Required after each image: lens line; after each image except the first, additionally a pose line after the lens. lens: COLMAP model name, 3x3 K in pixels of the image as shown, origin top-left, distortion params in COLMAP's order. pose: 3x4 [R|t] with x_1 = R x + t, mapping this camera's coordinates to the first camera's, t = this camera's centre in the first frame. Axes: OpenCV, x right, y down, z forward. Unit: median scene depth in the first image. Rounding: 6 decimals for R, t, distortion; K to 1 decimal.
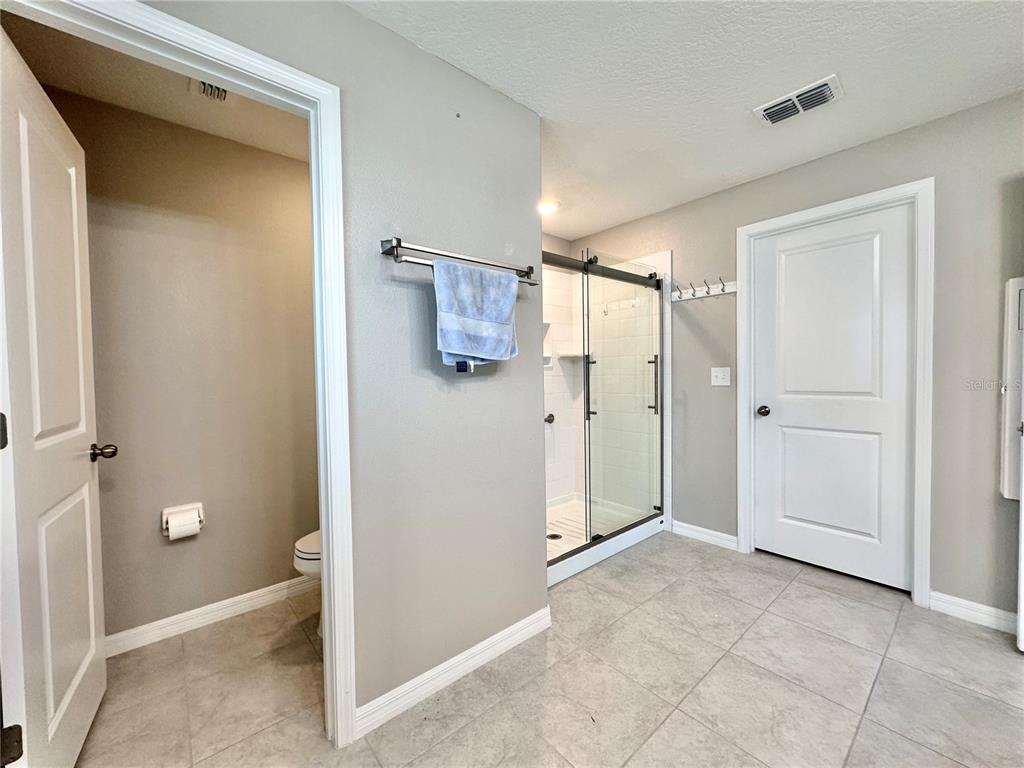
lens RADIAL K [[410.8, 0, 512.0], [0, 410.8, 384.0], [0, 0, 1]] dist [-0.000500, -0.000120]
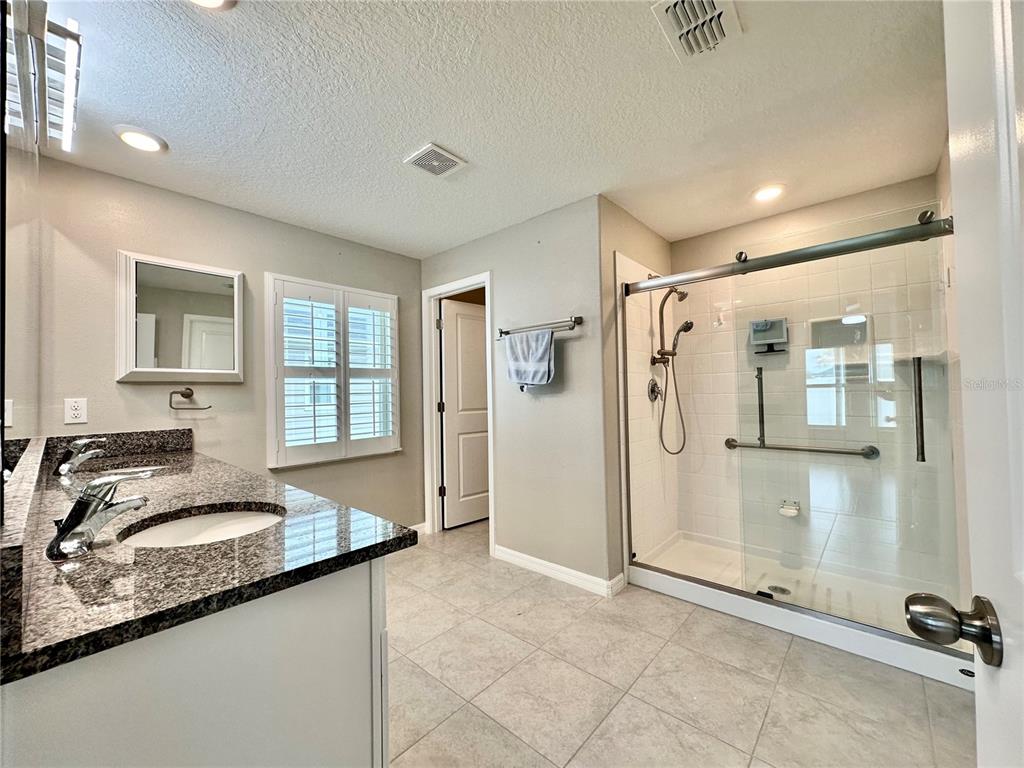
lens RADIAL K [[410.8, 0, 512.0], [0, 410.8, 384.0], [0, 0, 1]] dist [-0.000500, -0.000120]
pose [[0.132252, -0.005555, -0.991201, 1.361775], [-0.011186, 0.999912, -0.007096, -0.041408], [0.991153, 0.012026, 0.132178, 0.583108]]
